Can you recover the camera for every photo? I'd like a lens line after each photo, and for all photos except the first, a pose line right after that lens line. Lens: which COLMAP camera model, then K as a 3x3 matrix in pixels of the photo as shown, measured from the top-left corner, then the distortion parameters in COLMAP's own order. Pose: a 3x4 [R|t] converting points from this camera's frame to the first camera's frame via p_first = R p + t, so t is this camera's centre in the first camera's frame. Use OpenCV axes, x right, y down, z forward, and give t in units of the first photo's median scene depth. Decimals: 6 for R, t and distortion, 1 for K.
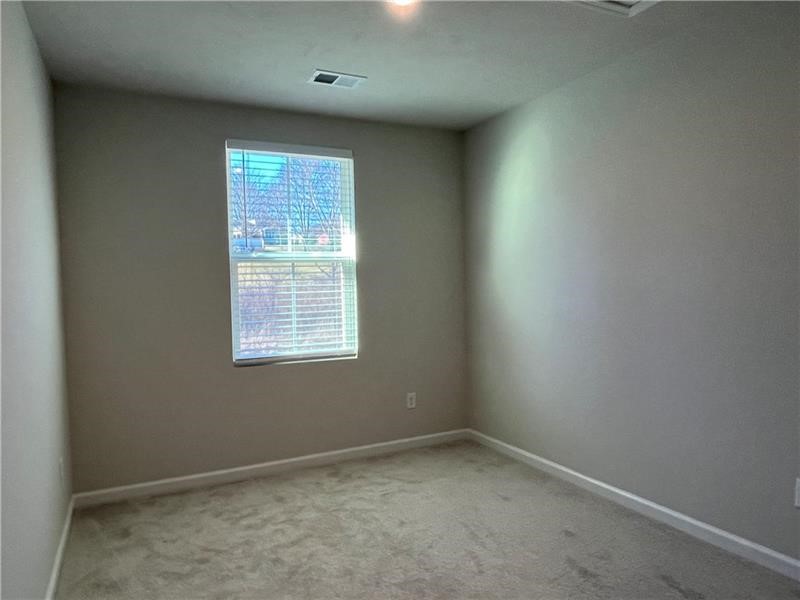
lens RADIAL K [[554.1, 0, 399.1], [0, 554.1, 288.9], [0, 0, 1]] dist [0.015134, -0.006090]
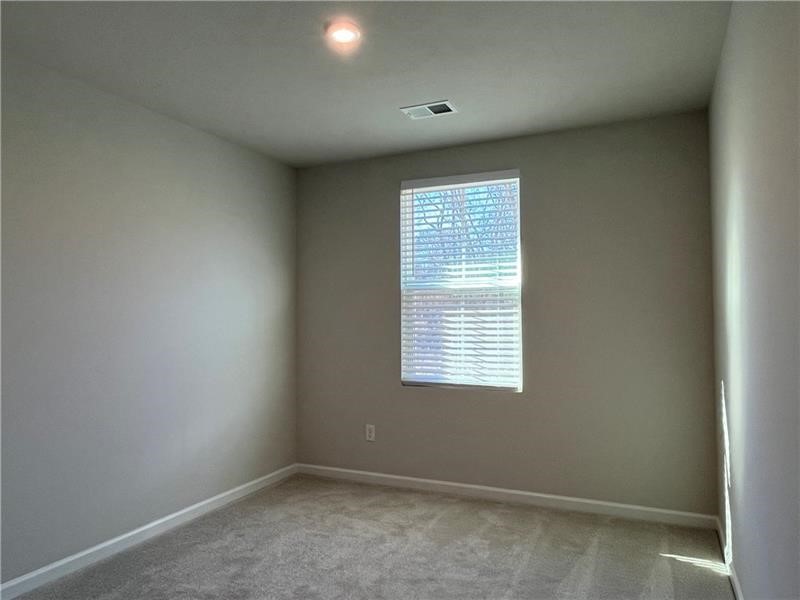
lens RADIAL K [[554.1, 0, 405.8], [0, 554.1, 293.4], [0, 0, 1]] dist [0.015134, -0.006090]
pose [[0.622955, -0.012495, -0.782158, 0.539725], [-0.014335, 0.999522, -0.027385, -0.012279], [0.782126, 0.028272, 0.622478, 0.283432]]
